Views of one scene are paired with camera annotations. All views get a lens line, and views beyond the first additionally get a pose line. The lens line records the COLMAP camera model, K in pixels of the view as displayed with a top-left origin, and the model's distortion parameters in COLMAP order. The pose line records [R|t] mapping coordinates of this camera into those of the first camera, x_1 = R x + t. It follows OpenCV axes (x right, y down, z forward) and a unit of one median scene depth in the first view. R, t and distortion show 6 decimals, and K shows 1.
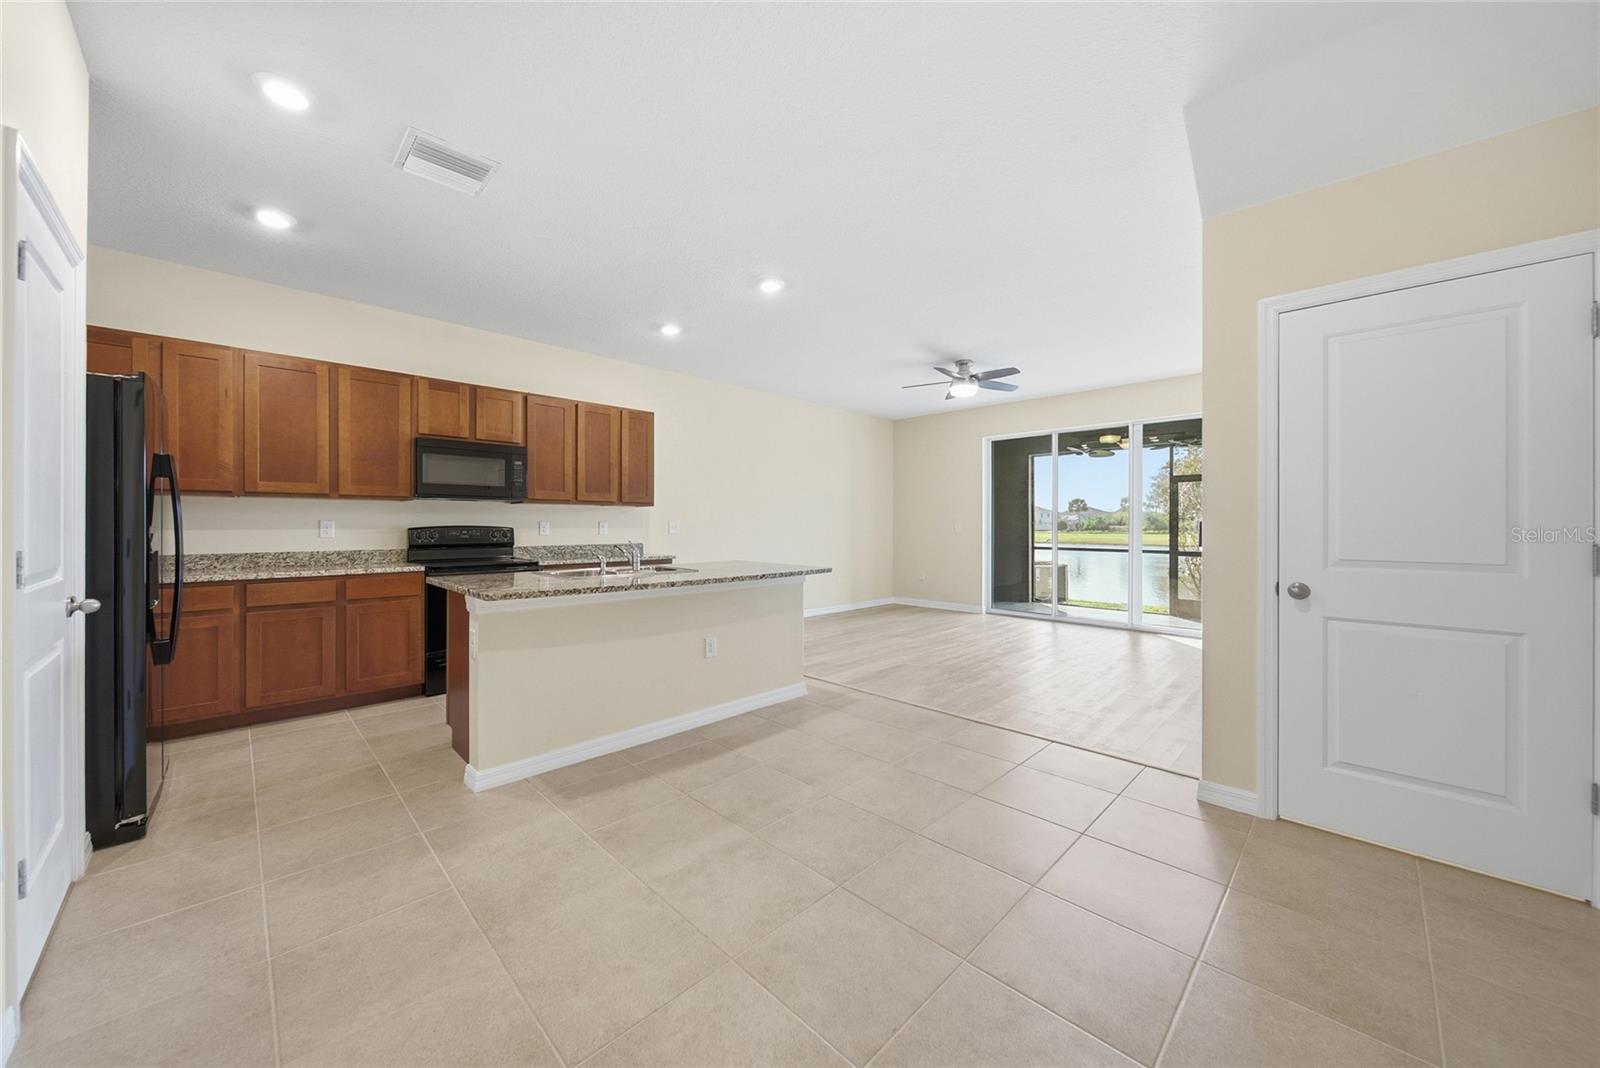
lens RADIAL K [[570.0, 0, 793.1], [0, 570.0, 525.7], [0, 0, 1]] dist [-0.000279, -0.001410]
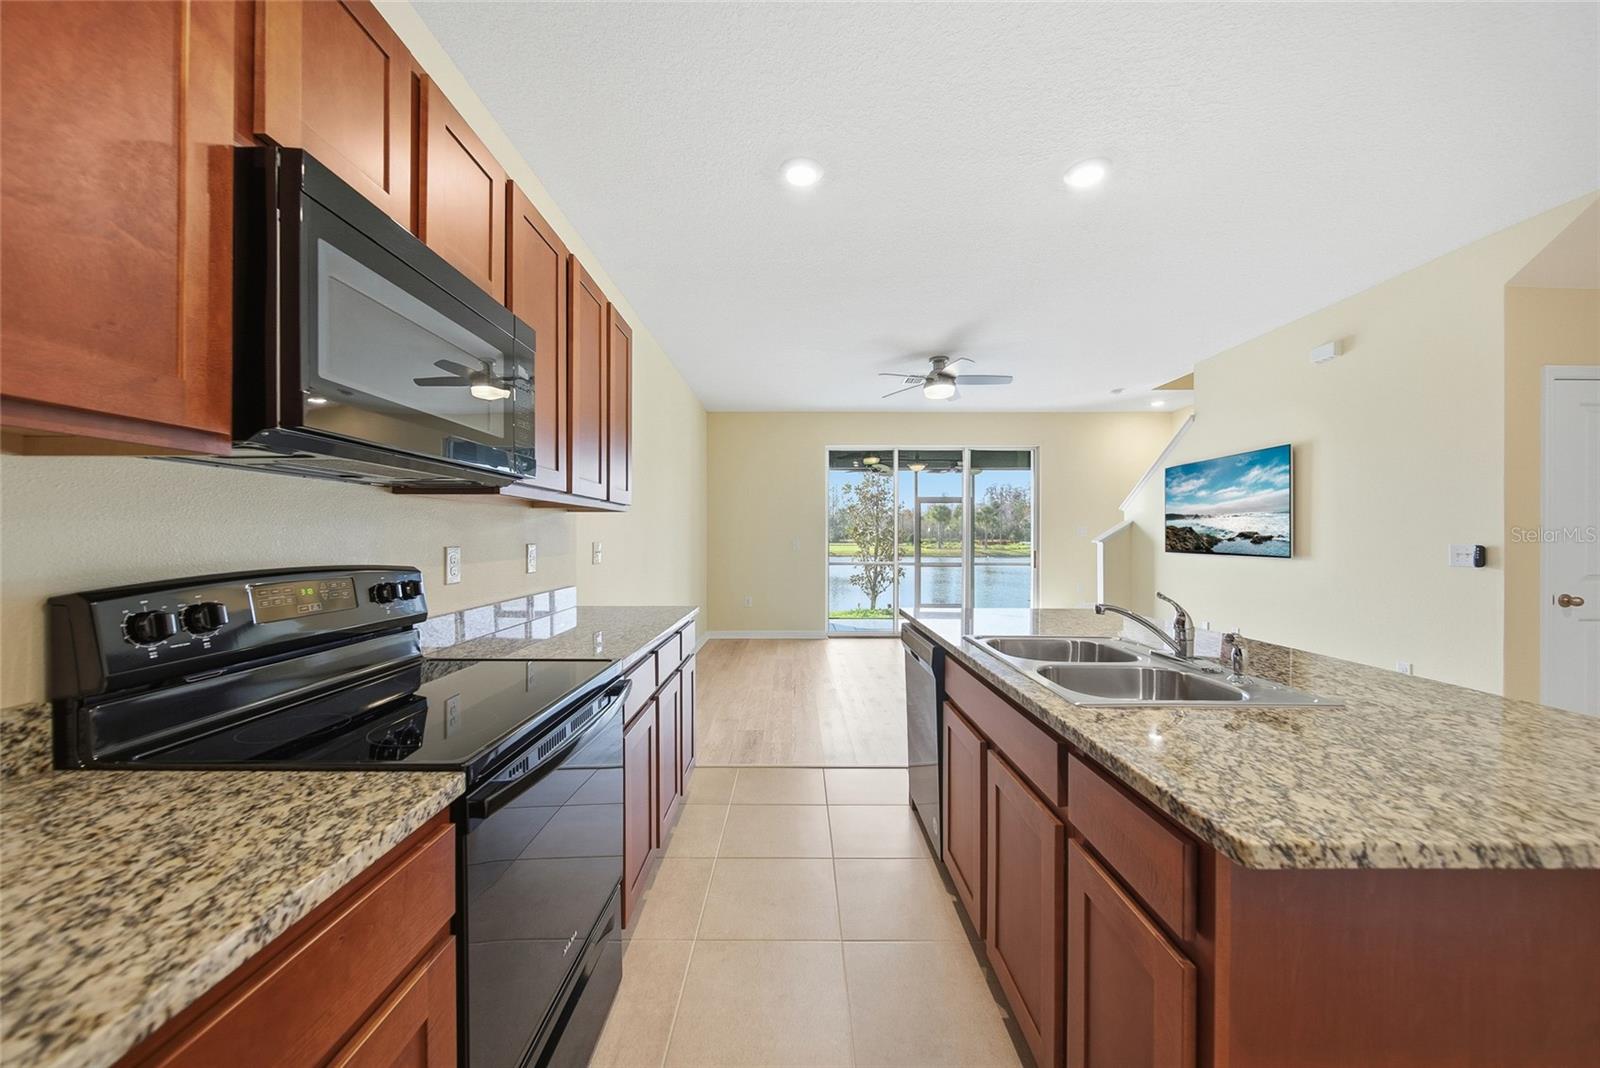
lens RADIAL K [[570.0, 0, 798.1], [0, 570.0, 538.6], [0, 0, 1]] dist [-0.000279, -0.001410]
pose [[0.698163, -0.003510, 0.715930, -0.661759], [0.000433, 0.999990, 0.004481, -0.016673], [-0.715938, -0.002819, 0.698158, 0.724868]]
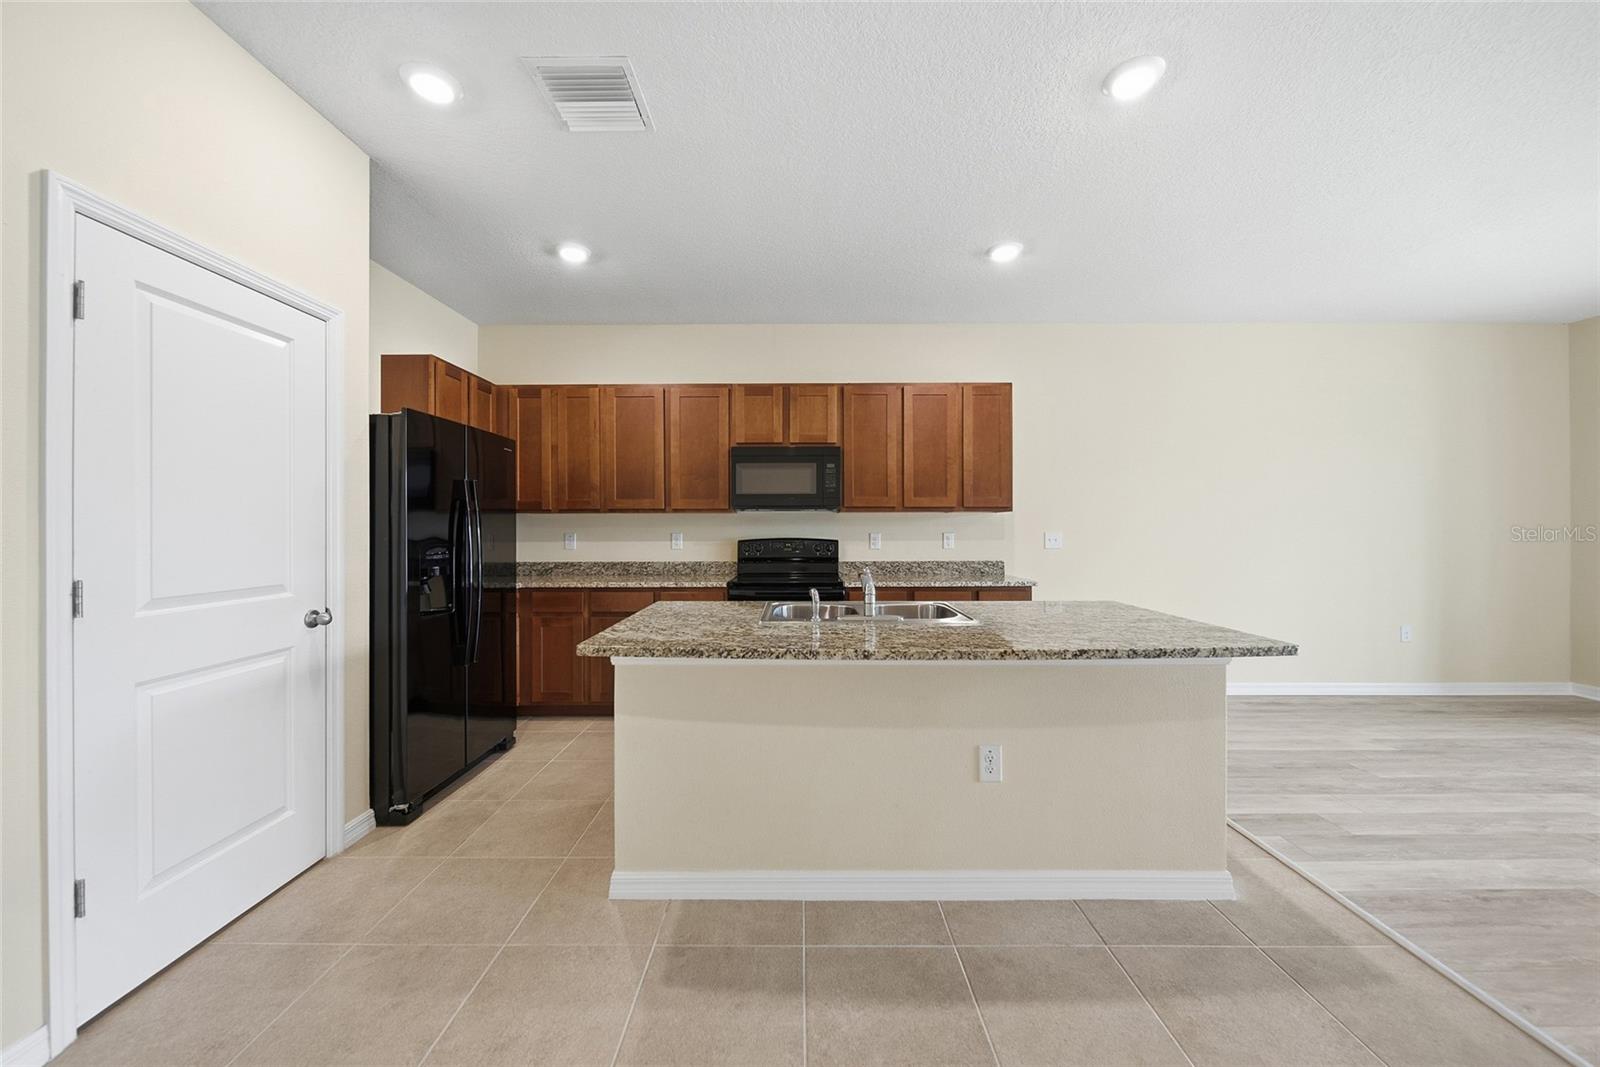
lens RADIAL K [[570.0, 0, 797.5], [0, 570.0, 527.1], [0, 0, 1]] dist [-0.000279, -0.001410]
pose [[0.710840, -0.004597, -0.703338, 0.096219], [0.001368, 0.999986, -0.005154, -0.014249], [0.703352, 0.002701, 0.710837, 0.386212]]
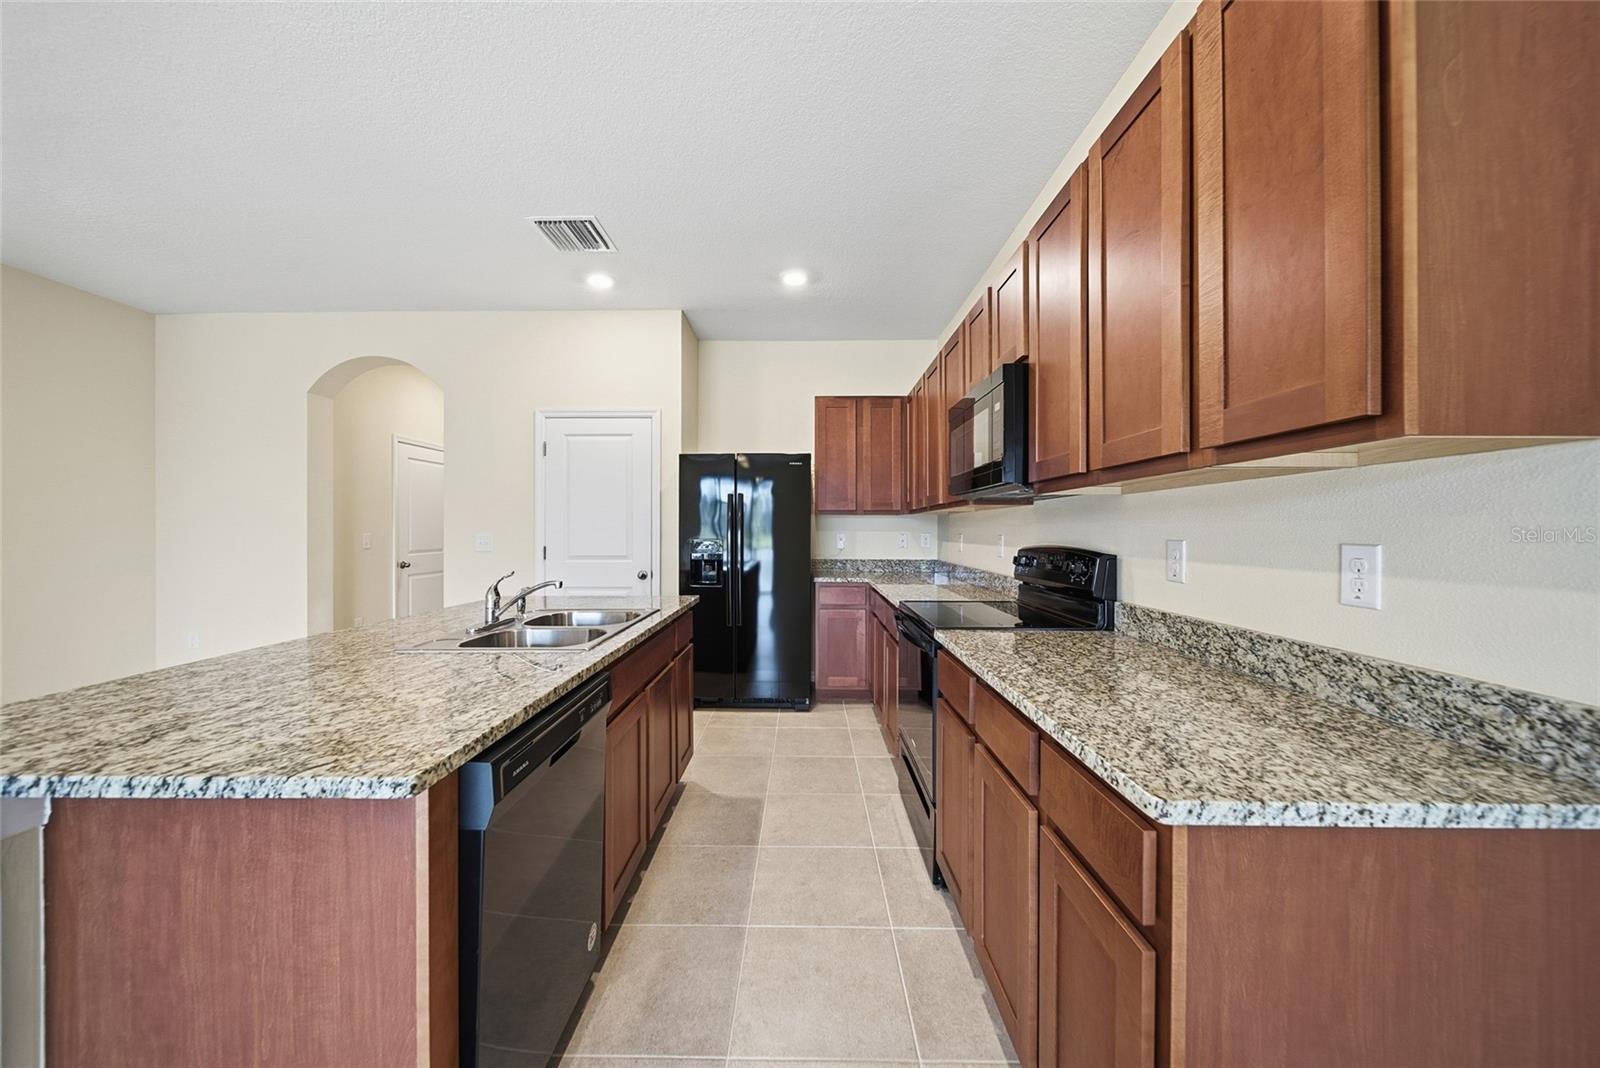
lens RADIAL K [[570.0, 0, 799.3], [0, 570.0, 531.8], [0, 0, 1]] dist [-0.000279, -0.001410]
pose [[-0.707273, 0.001630, -0.706939, -0.064454], [-0.002104, 0.999988, 0.004411, -0.015266], [0.706938, 0.004608, -0.707261, 1.323259]]
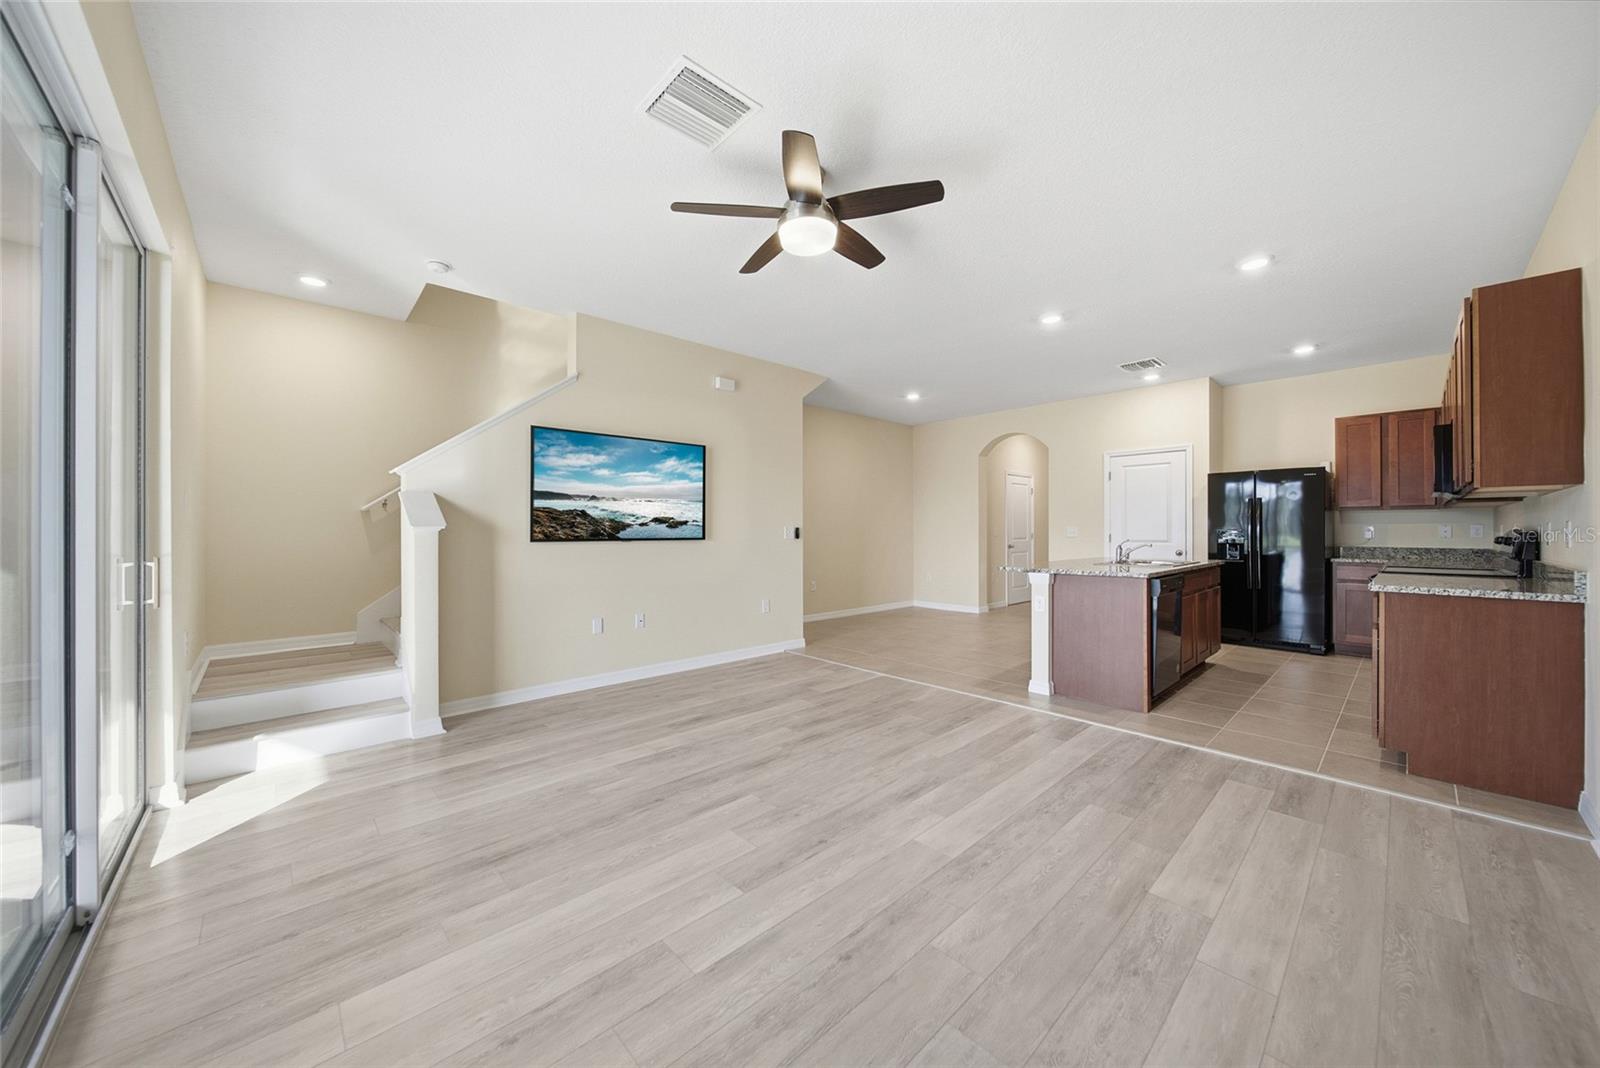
lens RADIAL K [[570.0, 0, 791.7], [0, 570.0, 526.8], [0, 0, 1]] dist [-0.000279, -0.001410]
pose [[-0.999244, 0.001490, 0.038837, 0.400141], [0.001322, 0.999990, -0.004357, -0.000139], [-0.038843, -0.004302, -0.999236, 1.987769]]
